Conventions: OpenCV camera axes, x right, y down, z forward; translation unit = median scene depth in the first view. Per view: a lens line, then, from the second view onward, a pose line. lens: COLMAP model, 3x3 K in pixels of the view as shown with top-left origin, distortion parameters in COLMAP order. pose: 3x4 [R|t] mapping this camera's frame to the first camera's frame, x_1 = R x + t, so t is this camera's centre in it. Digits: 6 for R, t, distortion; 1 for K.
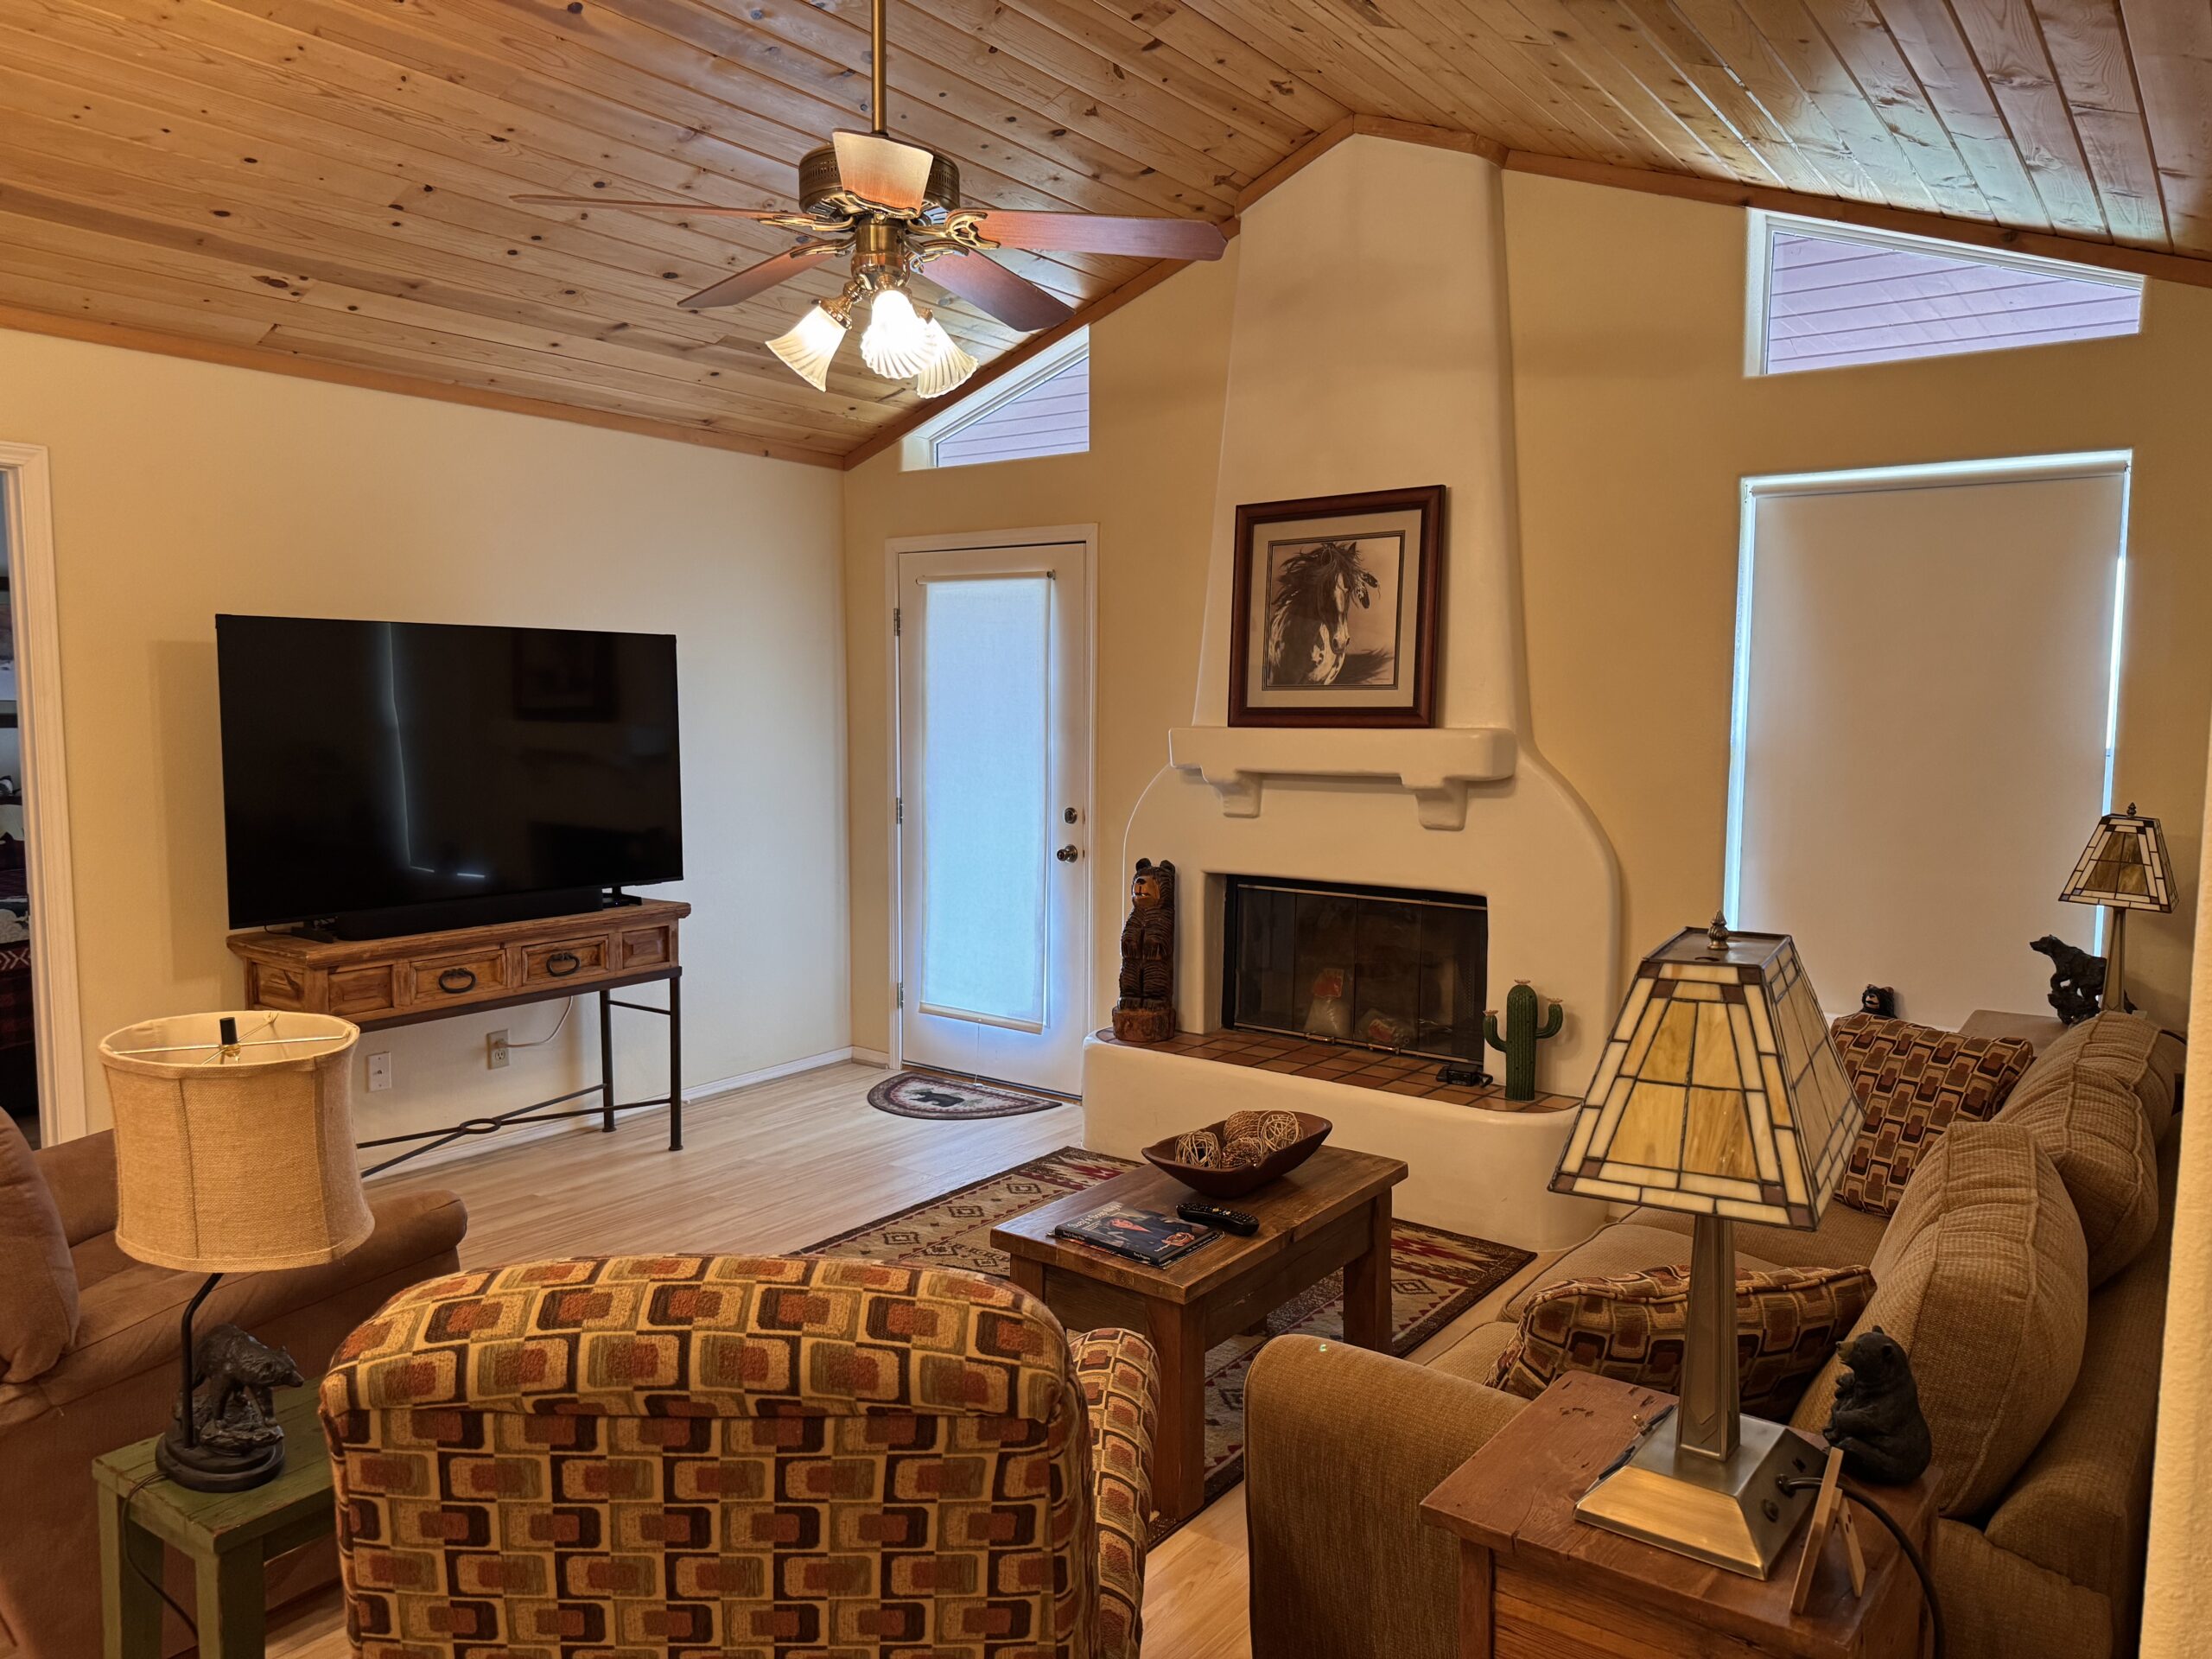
lens RADIAL K [[1559.8, 0, 1112.6], [0, 1559.8, 844.9], [0, 0, 1]] dist [0.071176, -0.060602]
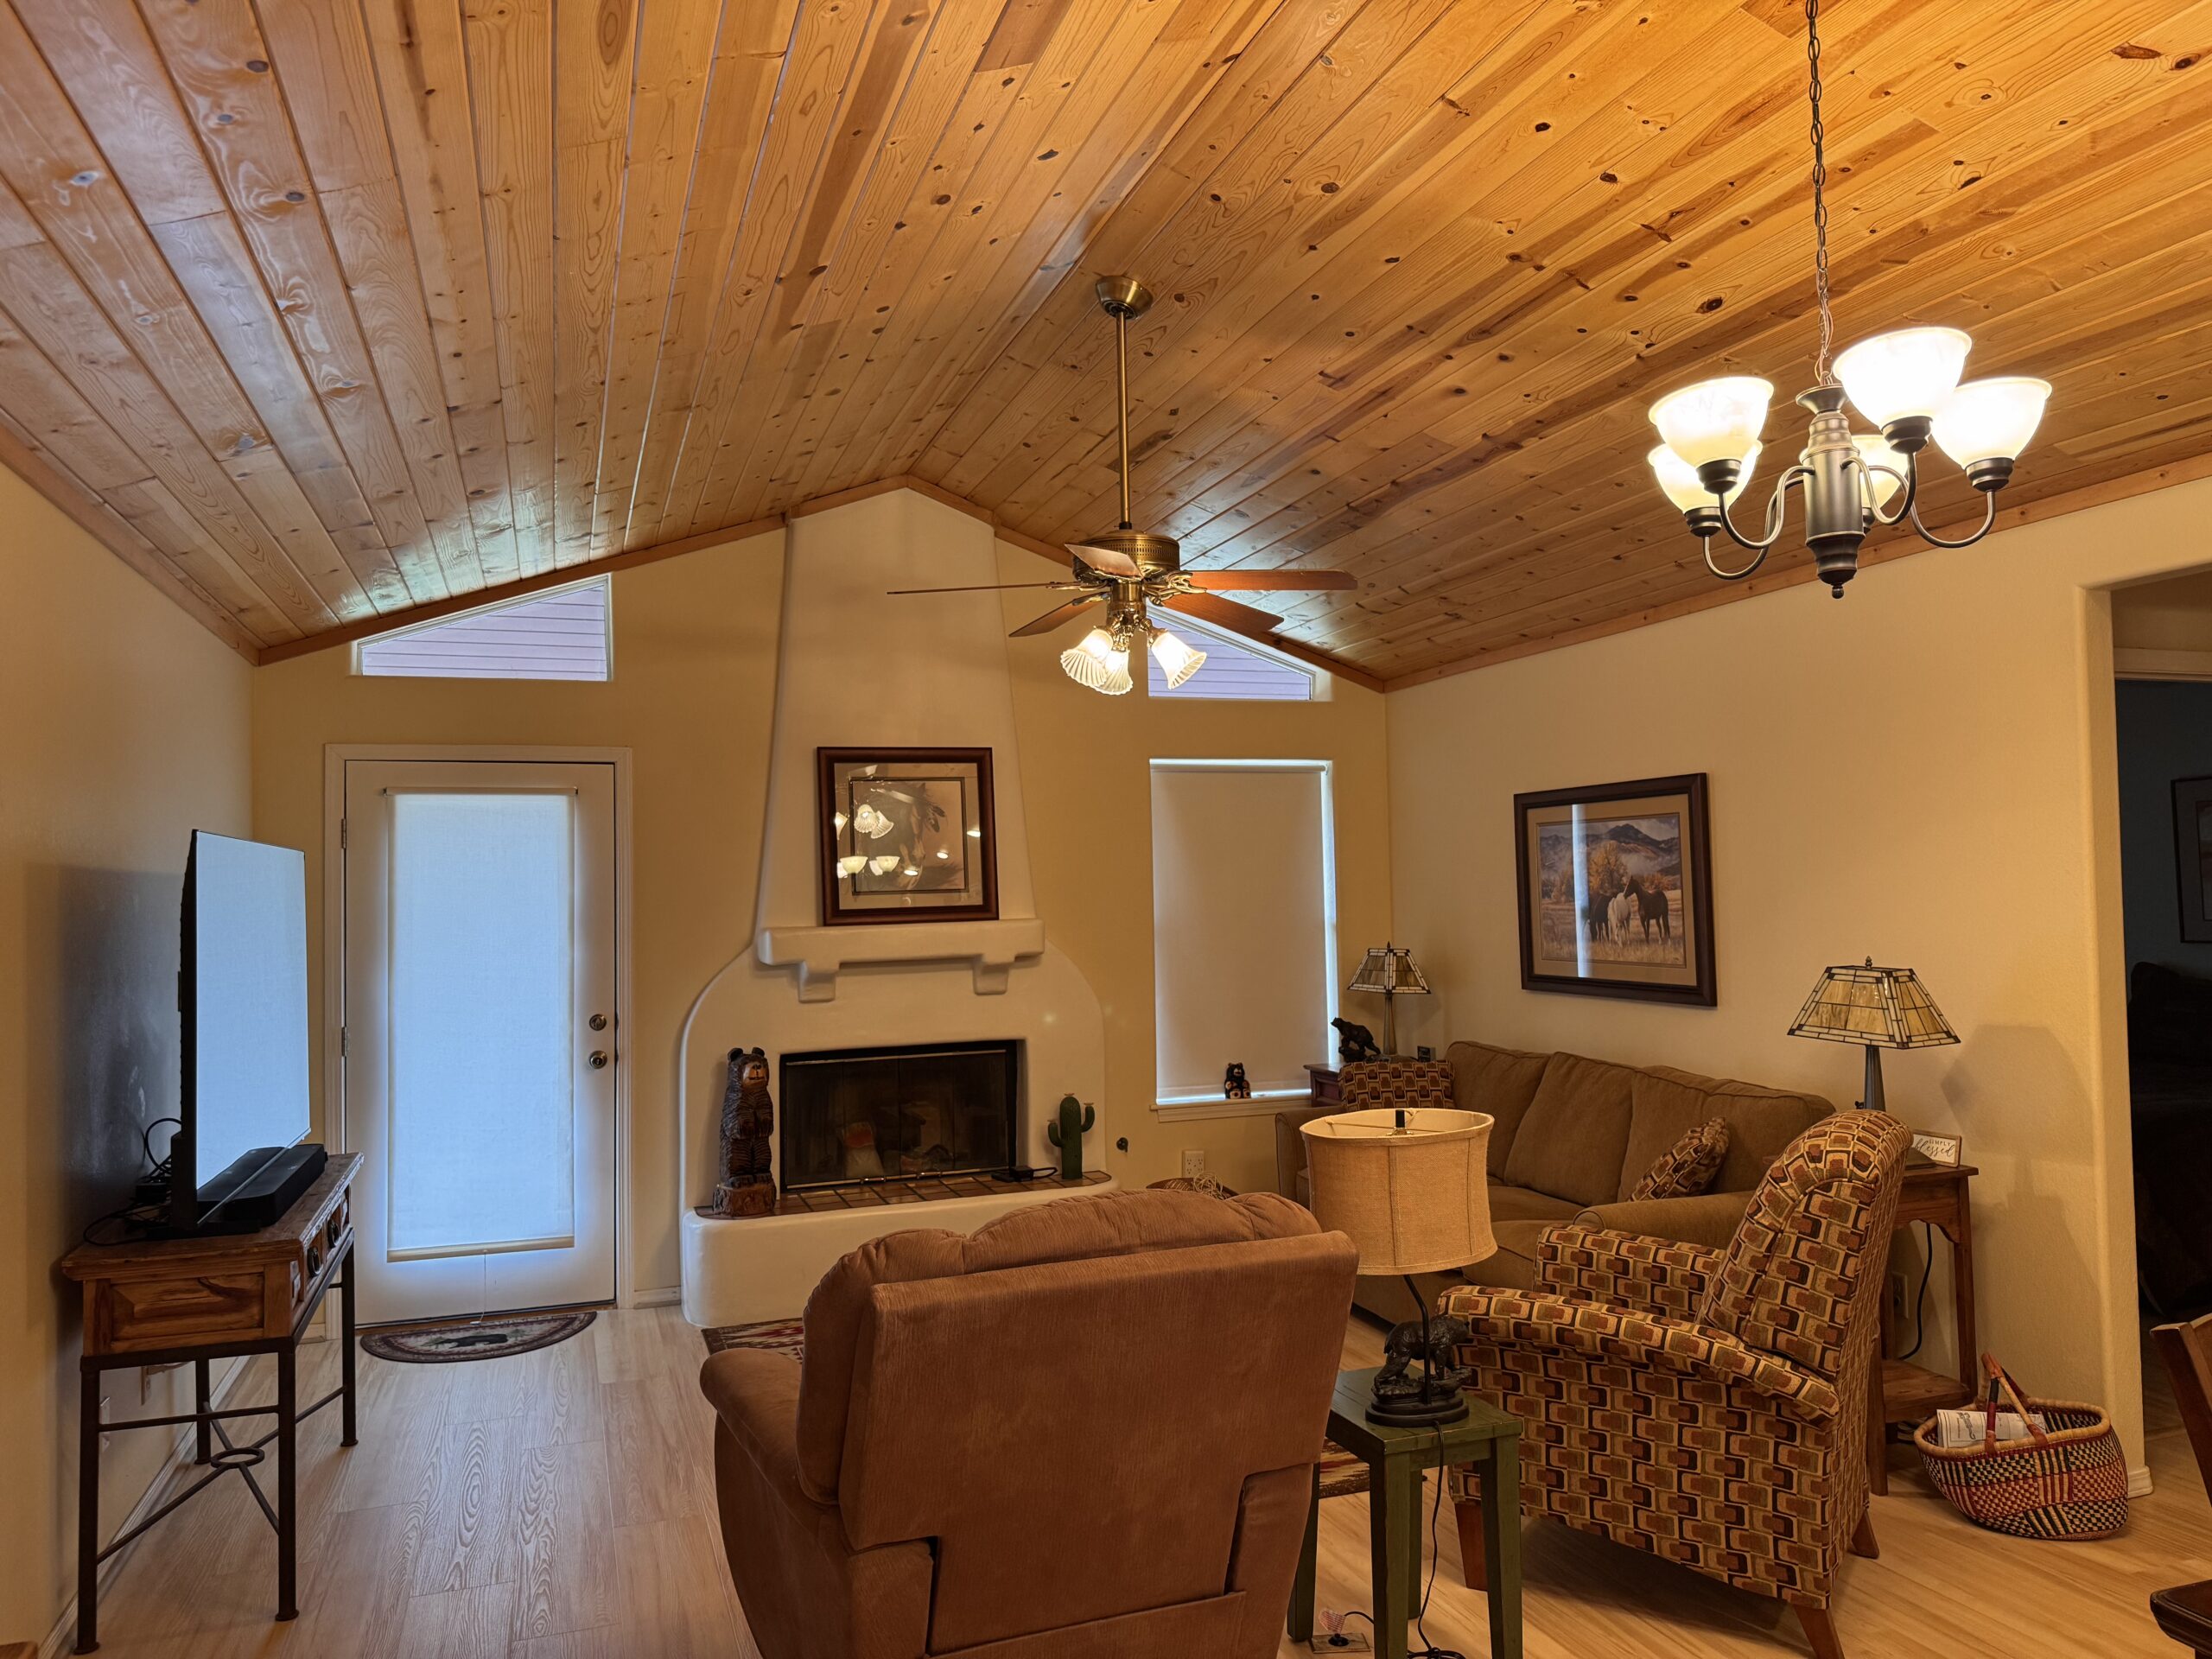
lens RADIAL K [[1559.8, 0, 1144.4], [0, 1559.8, 821.5], [0, 0, 1]] dist [0.071176, -0.060602]
pose [[0.543789, 0.013206, 0.839118, -0.830145], [0.104053, 0.991100, -0.083029, -0.031003], [-0.832746, 0.132463, 0.537575, 0.139461]]
